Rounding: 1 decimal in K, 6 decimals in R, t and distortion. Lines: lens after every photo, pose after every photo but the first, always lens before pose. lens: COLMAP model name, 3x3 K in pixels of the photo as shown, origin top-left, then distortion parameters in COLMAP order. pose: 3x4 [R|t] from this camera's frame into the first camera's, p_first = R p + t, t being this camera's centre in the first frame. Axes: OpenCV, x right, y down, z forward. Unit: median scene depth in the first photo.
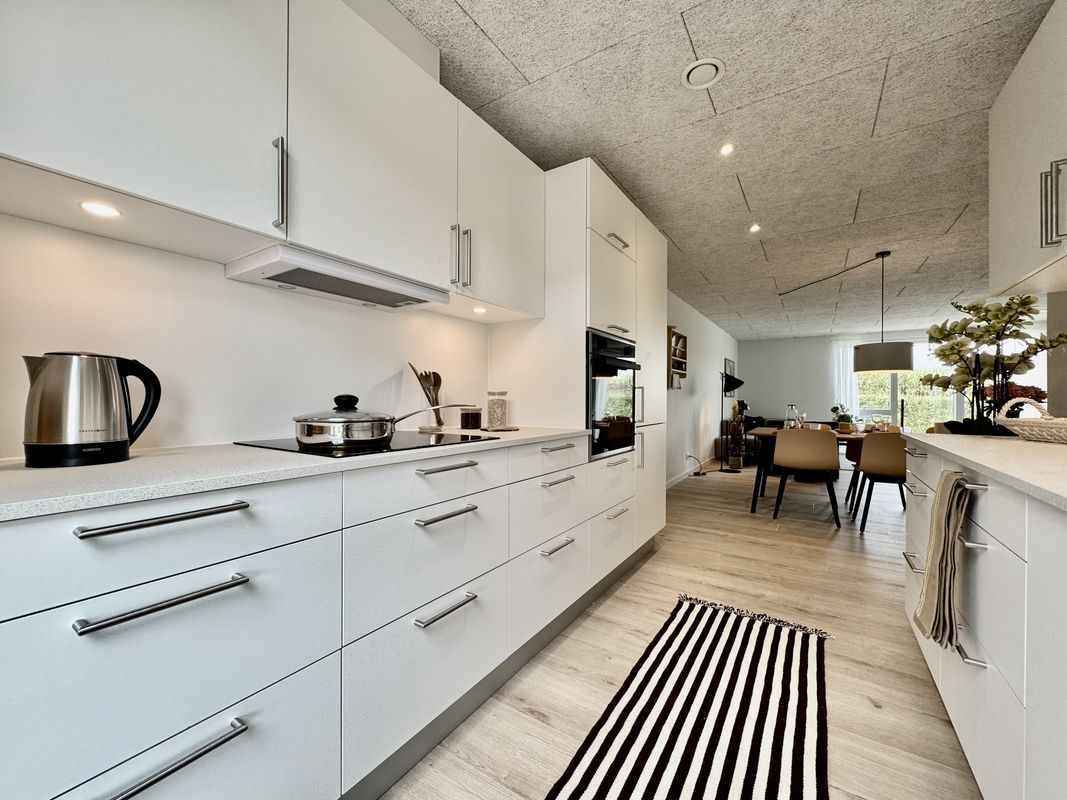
lens RADIAL K [[430.3, 0, 531.6], [0, 430.3, 399.4], [0, 0, 1]] dist [-0.001700, 0.000094]
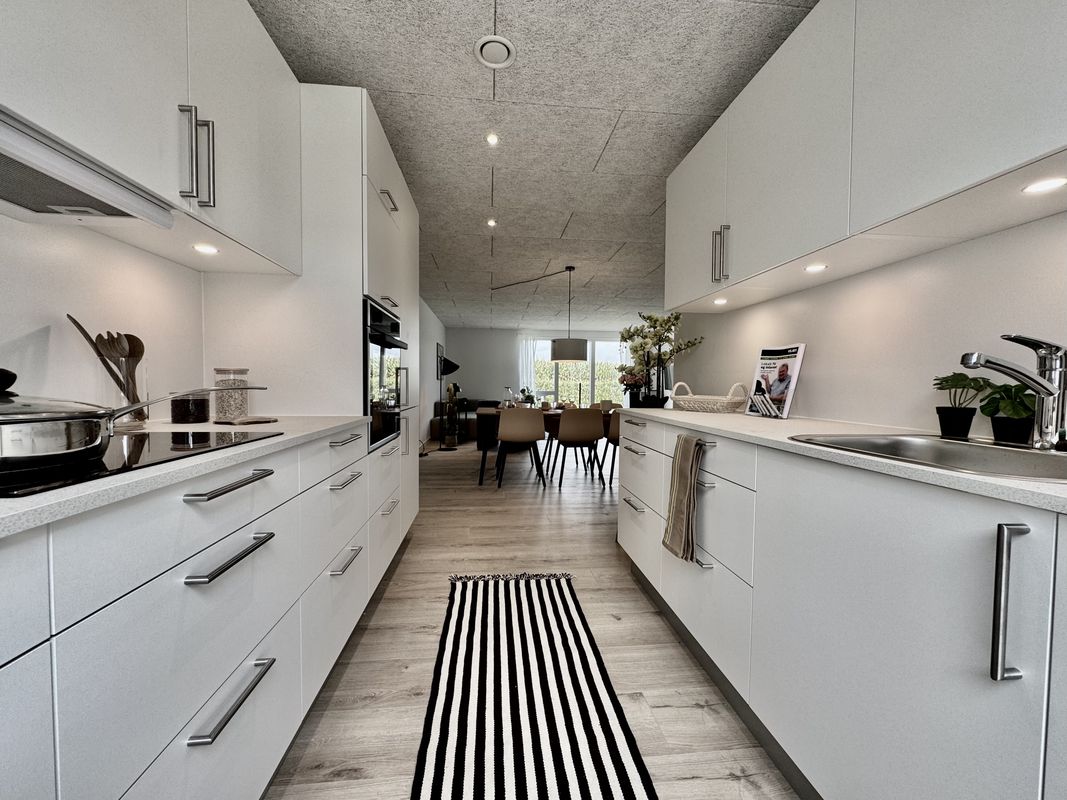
lens RADIAL K [[432.2, 0, 533.5], [0, 432.2, 399.6], [0, 0, 1]] dist [-0.001391, 0.000254]
pose [[0.772946, -0.019007, 0.634187, -0.148021], [-0.006915, 0.999239, 0.038376, 0.001888], [-0.634434, -0.034048, 0.772227, 0.124549]]
